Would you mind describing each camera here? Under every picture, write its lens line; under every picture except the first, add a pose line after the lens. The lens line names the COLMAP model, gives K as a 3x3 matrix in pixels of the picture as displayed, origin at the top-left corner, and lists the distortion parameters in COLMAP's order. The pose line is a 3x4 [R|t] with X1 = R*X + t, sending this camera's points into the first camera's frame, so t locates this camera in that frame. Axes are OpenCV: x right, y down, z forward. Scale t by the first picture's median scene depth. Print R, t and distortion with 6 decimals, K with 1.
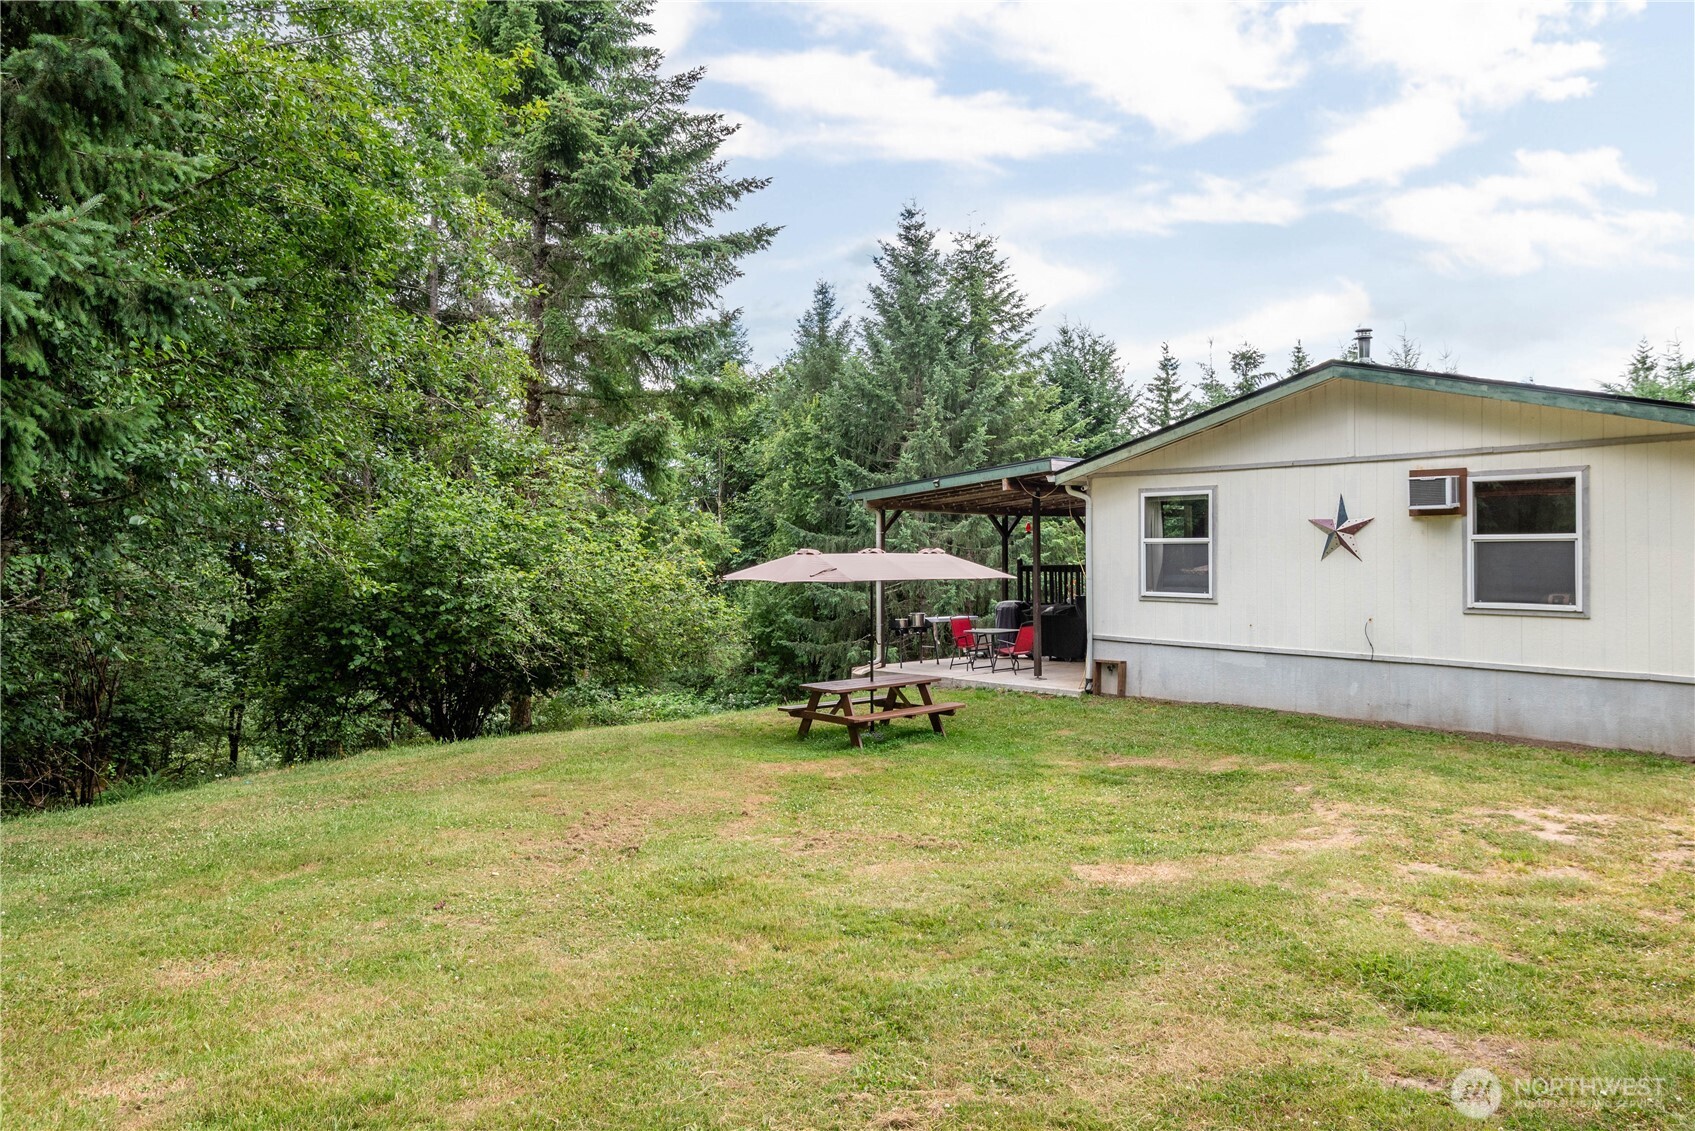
lens RADIAL K [[1087.9, 0, 847.3], [0, 1087.9, 562.0], [0, 0, 1]] dist [-0.006554, -0.001318]
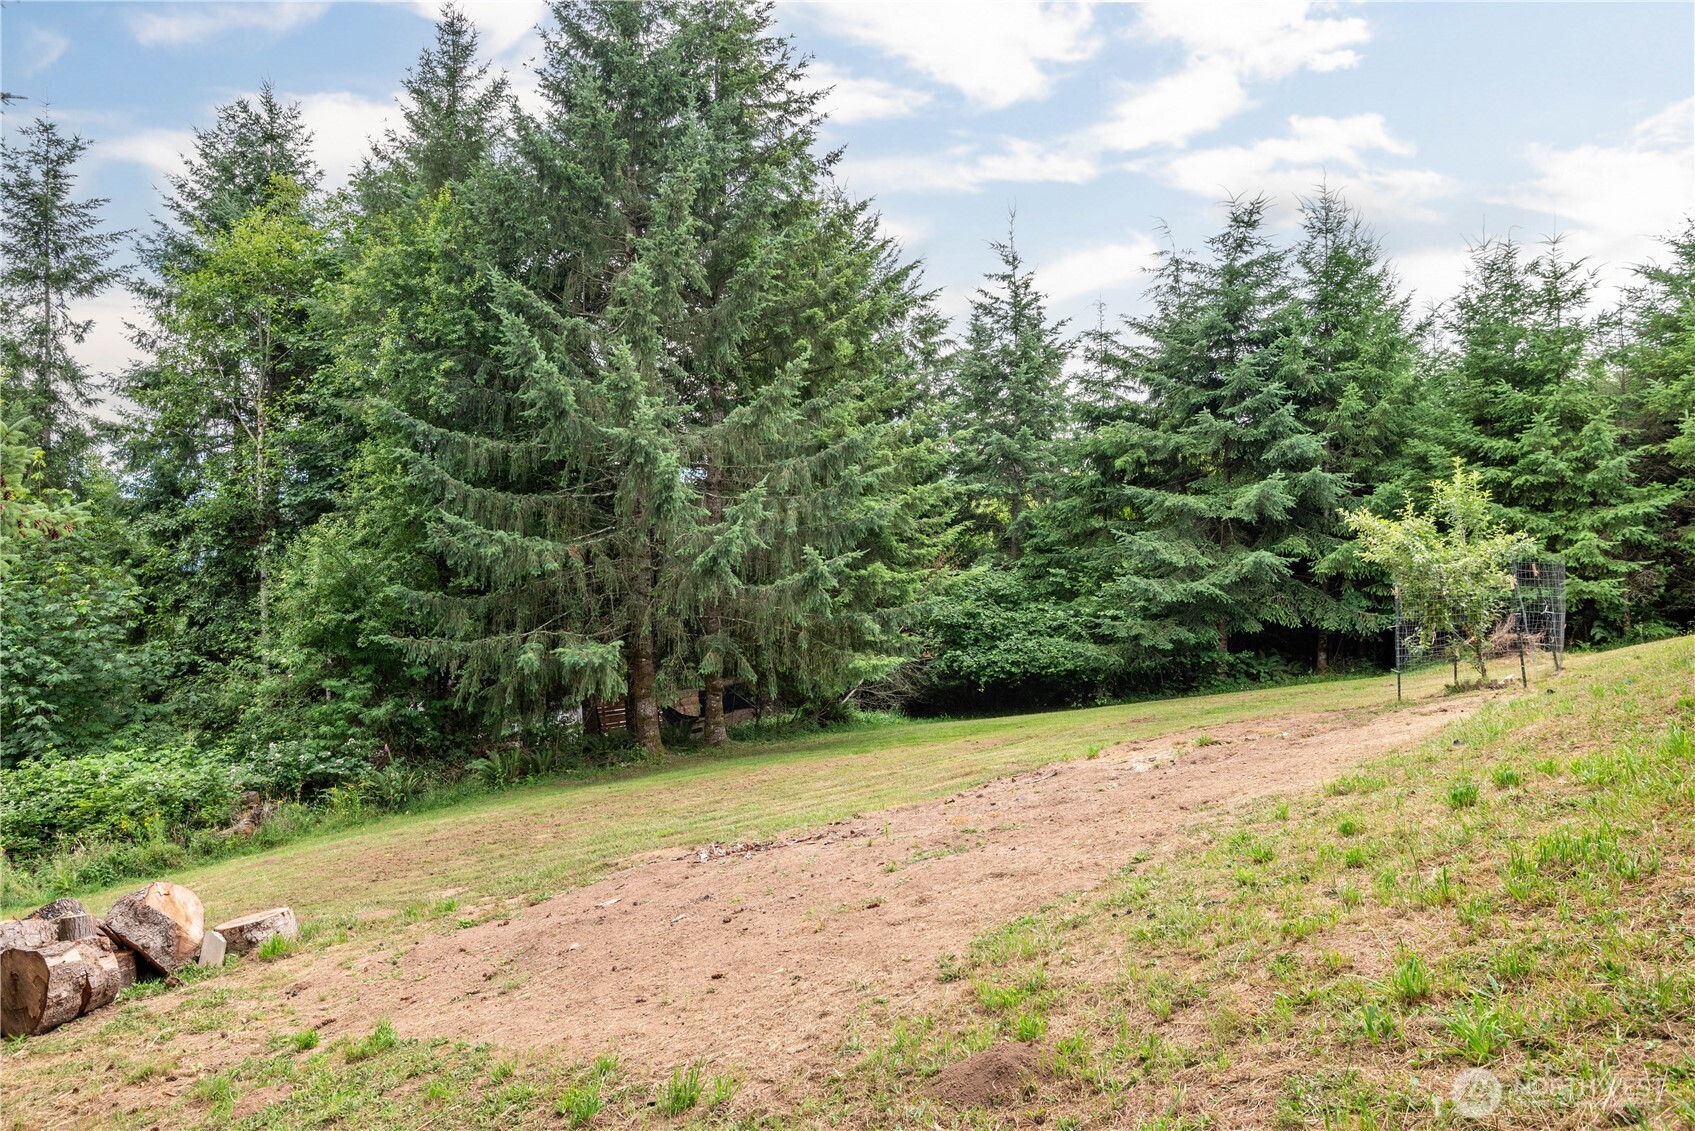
lens RADIAL K [[1087.9, 0, 848.2], [0, 1087.9, 567.0], [0, 0, 1]] dist [-0.006554, -0.001318]
pose [[0.938096, -0.004543, 0.346344, -0.028411], [0.004109, 0.999990, 0.001988, 0.037899], [-0.346350, -0.000441, 0.938105, 0.419664]]
